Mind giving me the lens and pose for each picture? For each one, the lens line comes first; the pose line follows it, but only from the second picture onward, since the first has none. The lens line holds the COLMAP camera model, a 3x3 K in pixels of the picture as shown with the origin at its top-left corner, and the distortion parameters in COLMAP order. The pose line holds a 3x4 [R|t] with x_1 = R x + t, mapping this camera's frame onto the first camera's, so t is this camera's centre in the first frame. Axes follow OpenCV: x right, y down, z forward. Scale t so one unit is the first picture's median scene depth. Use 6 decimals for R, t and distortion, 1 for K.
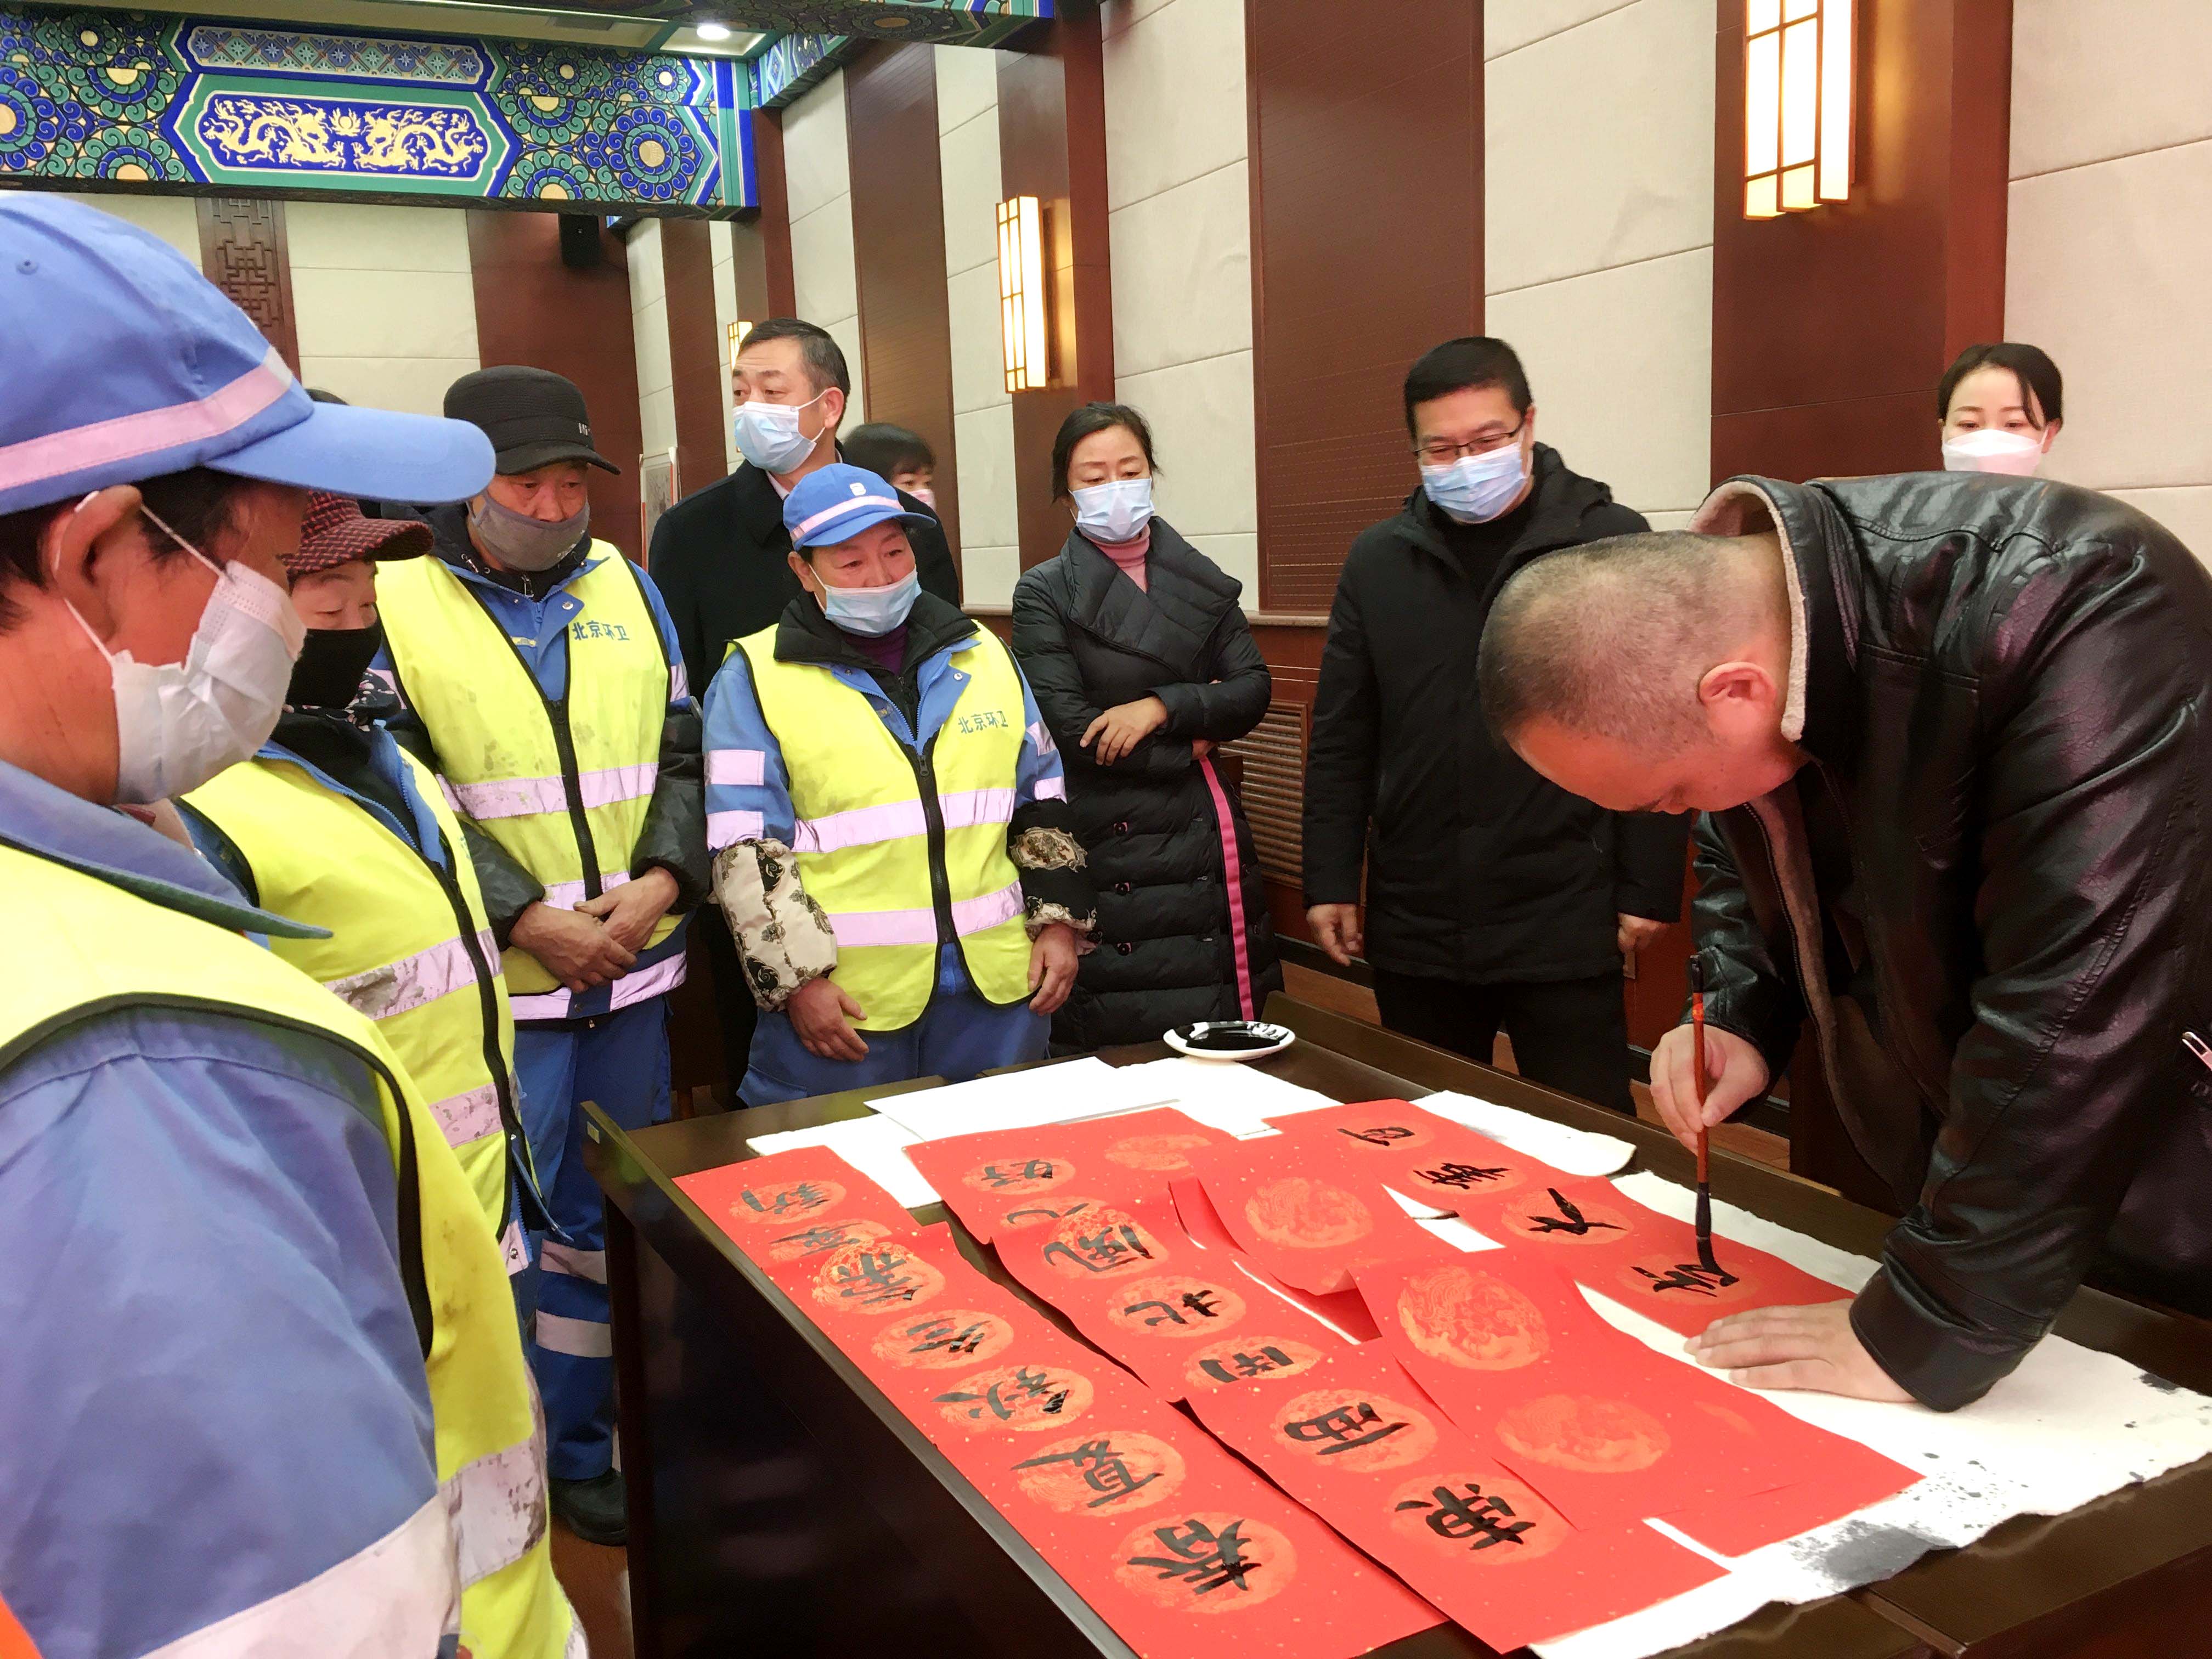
lens RADIAL K [[1880.0, 0, 1105.2], [0, 1880.0, 816.5], [0, 0, 1]] dist [0.084121, -0.121398]
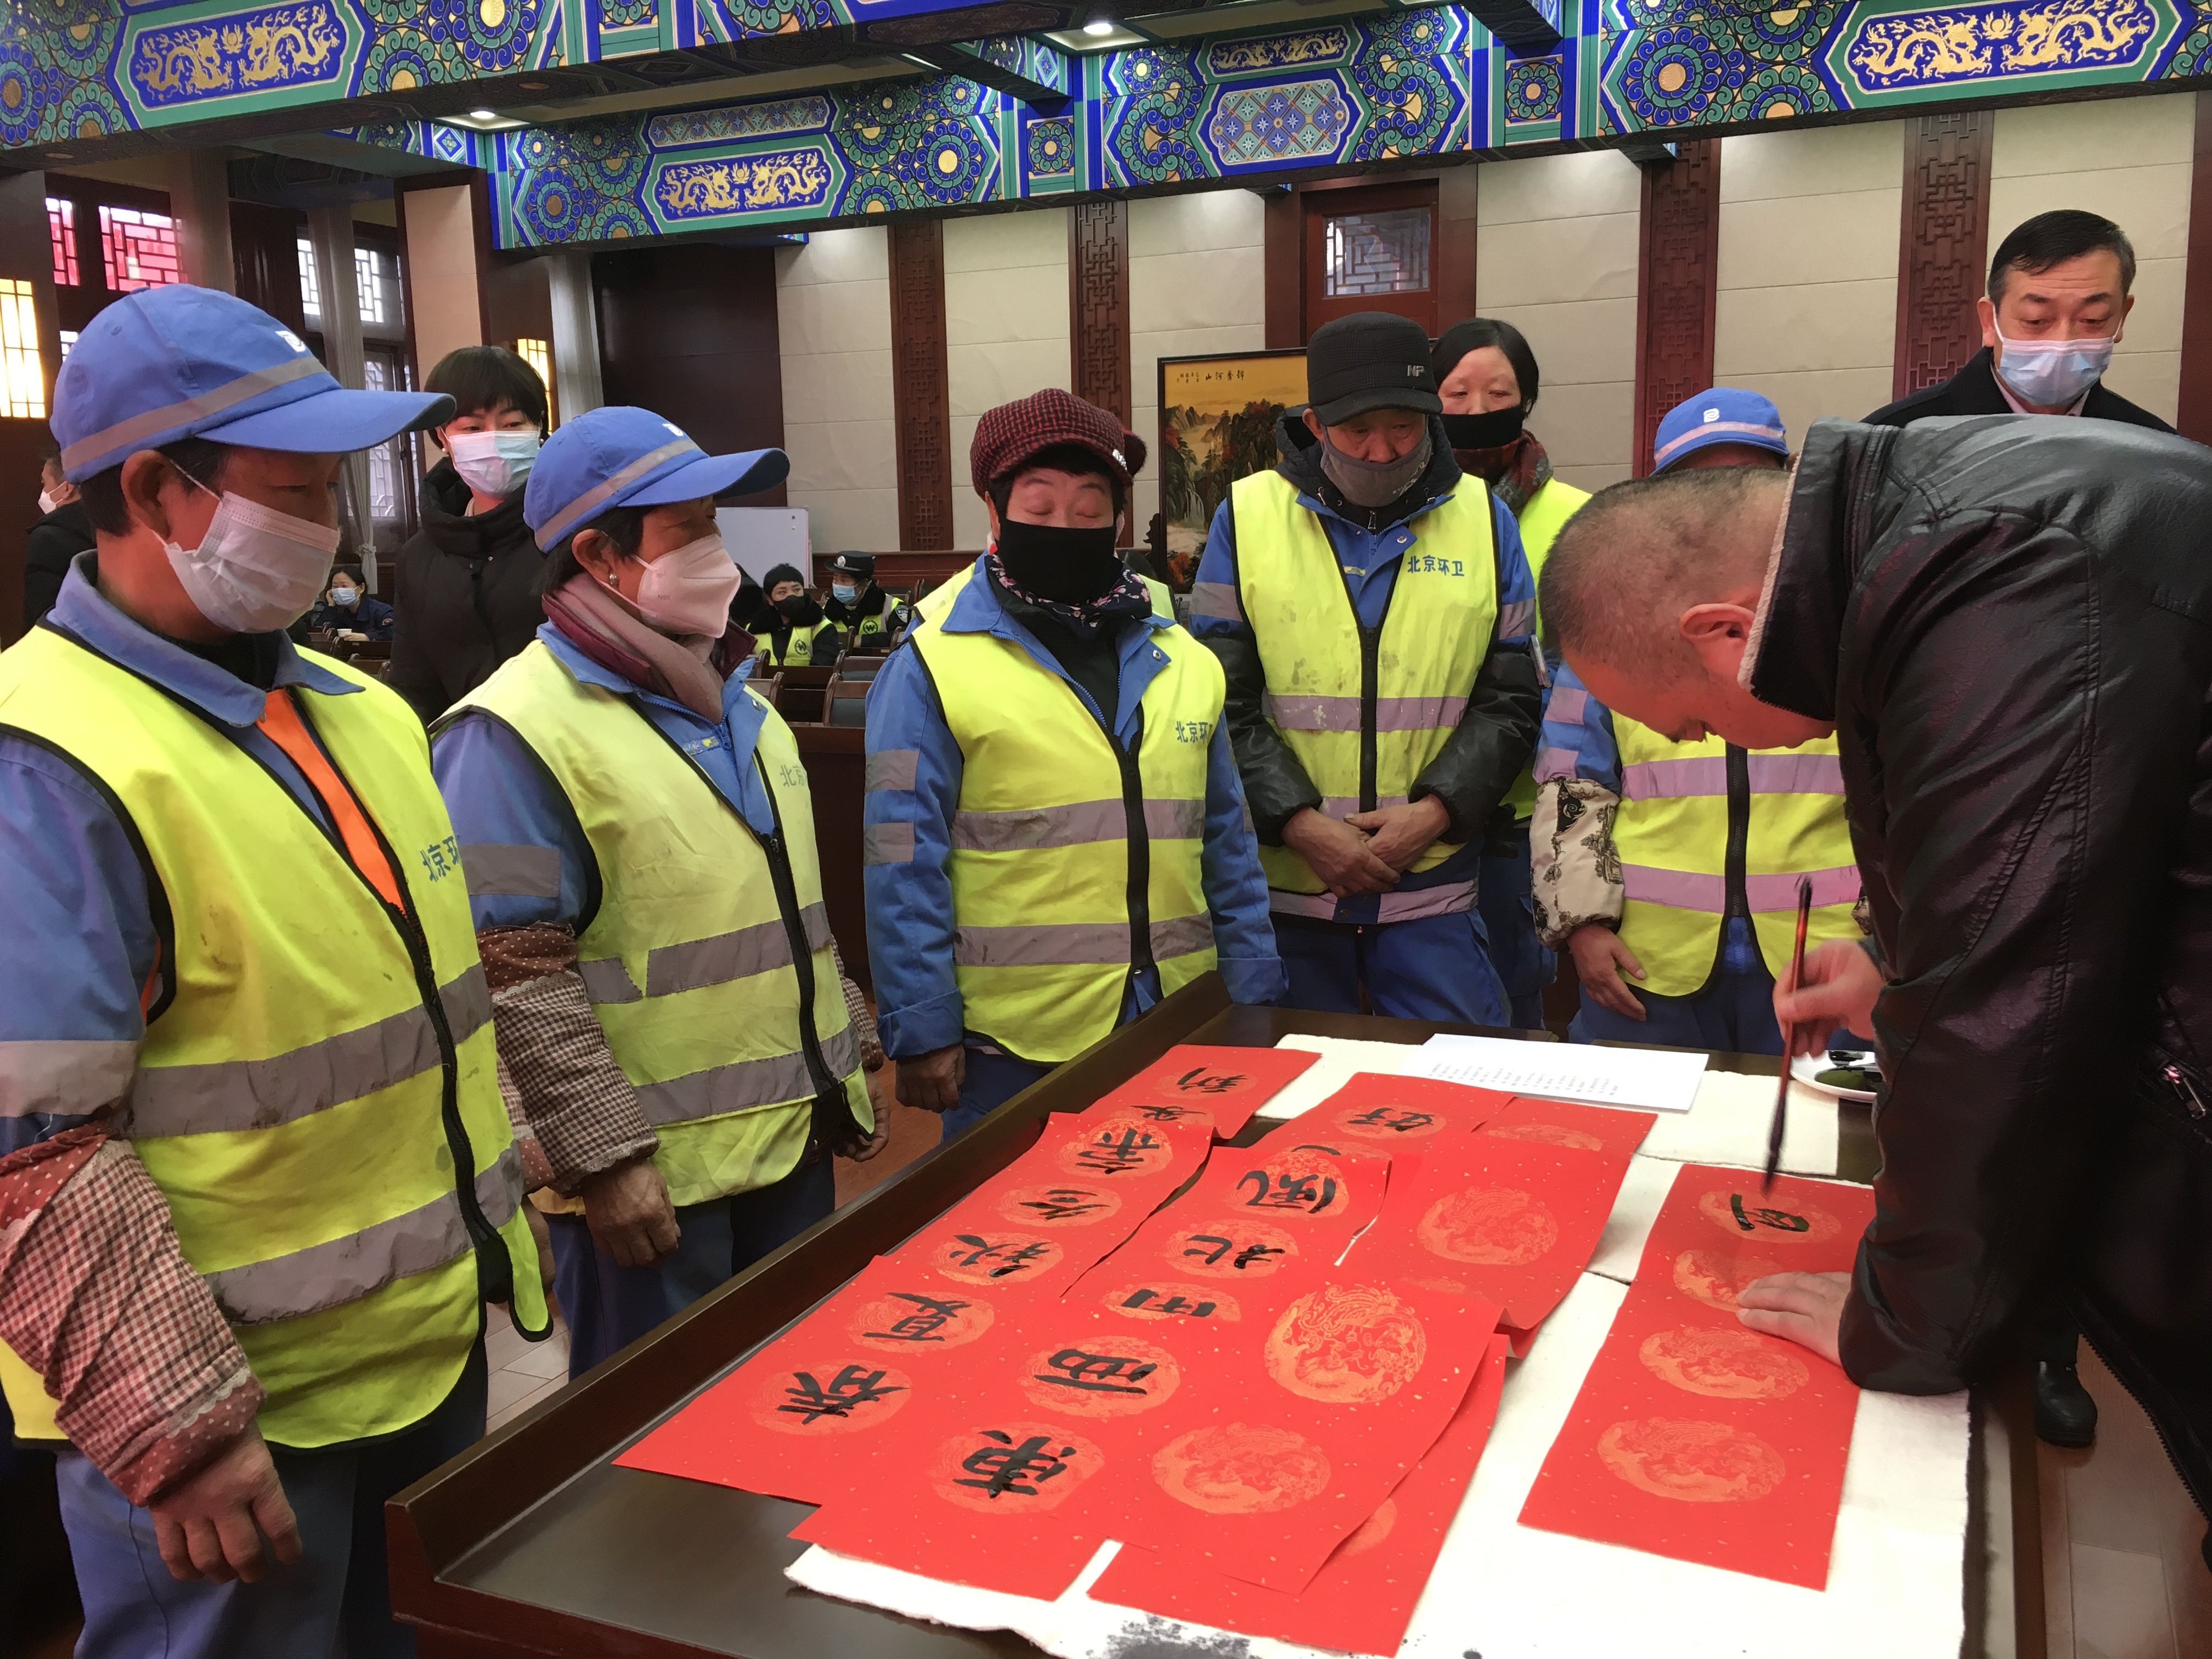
lens RADIAL K [[1880.0, 0, 1105.2], [0, 1880.0, 816.5], [0, 0, 1]] dist [0.084121, -0.121398]
pose [[0.628893, 0.145811, -0.763697, 0.120287], [-0.112829, 0.988975, 0.095909, -0.009747], [0.769261, 0.025851, 0.638411, 0.048579]]
